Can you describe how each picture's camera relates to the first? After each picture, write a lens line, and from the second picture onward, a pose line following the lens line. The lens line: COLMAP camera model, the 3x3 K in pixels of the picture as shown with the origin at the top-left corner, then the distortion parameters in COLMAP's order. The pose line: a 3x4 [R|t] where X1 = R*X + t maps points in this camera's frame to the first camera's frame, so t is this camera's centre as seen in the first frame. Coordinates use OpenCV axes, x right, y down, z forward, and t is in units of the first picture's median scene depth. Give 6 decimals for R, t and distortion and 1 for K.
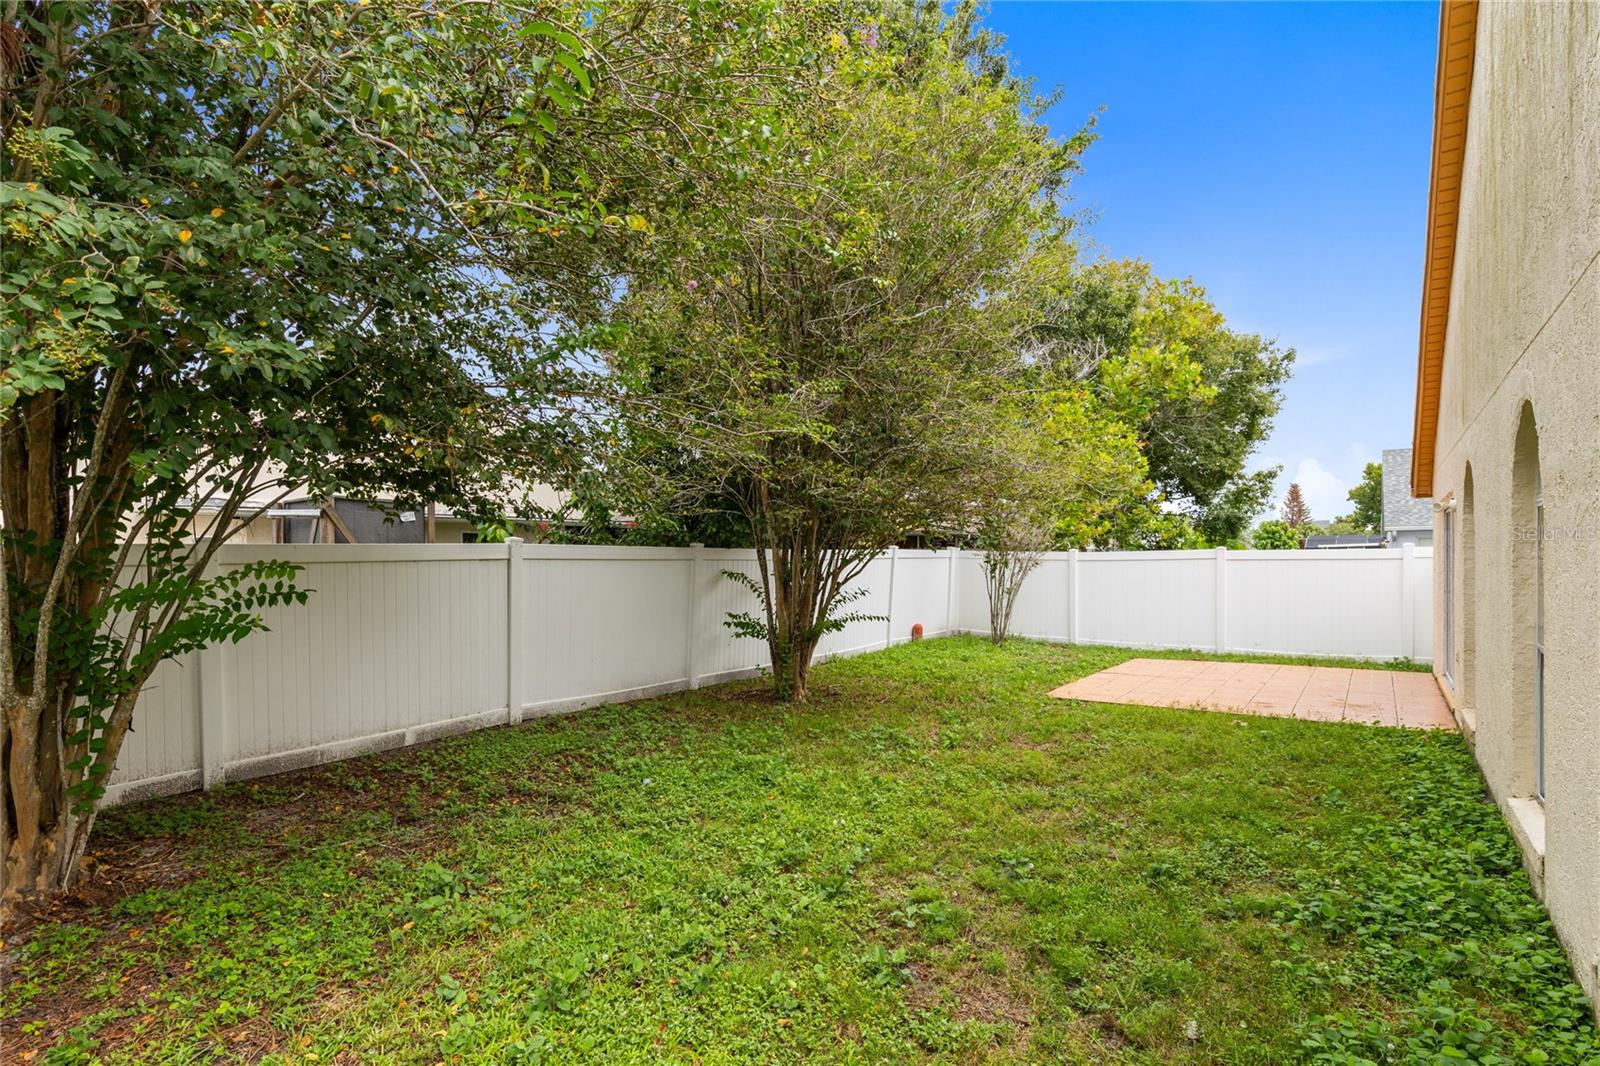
lens RADIAL K [[735.7, 0, 801.1], [0, 735.7, 557.8], [0, 0, 1]] dist [-0.001121, -0.000113]
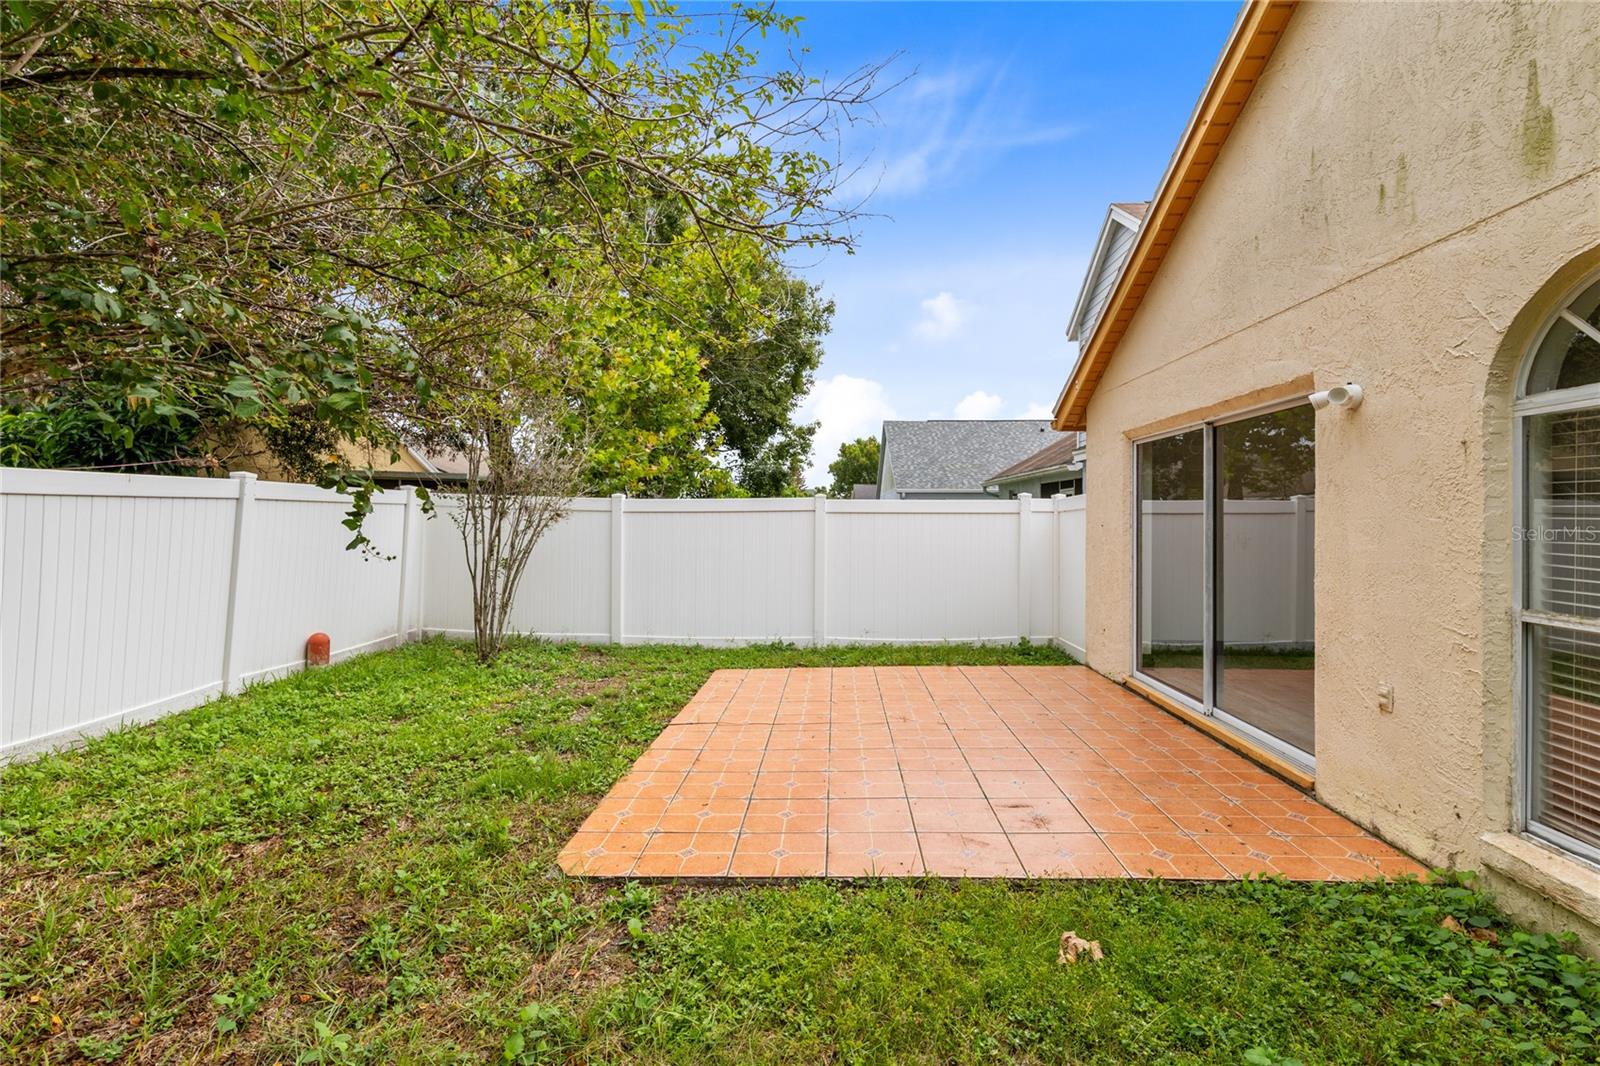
lens RADIAL K [[730.0, 0, 793.8], [0, 730.0, 525.6], [0, 0, 1]] dist [-0.000606, 0.000116]
pose [[0.824568, 0.003770, 0.565750, 0.115128], [-0.009808, 0.999923, 0.007632, 0.007548], [-0.565678, -0.011842, 0.824541, 0.326825]]
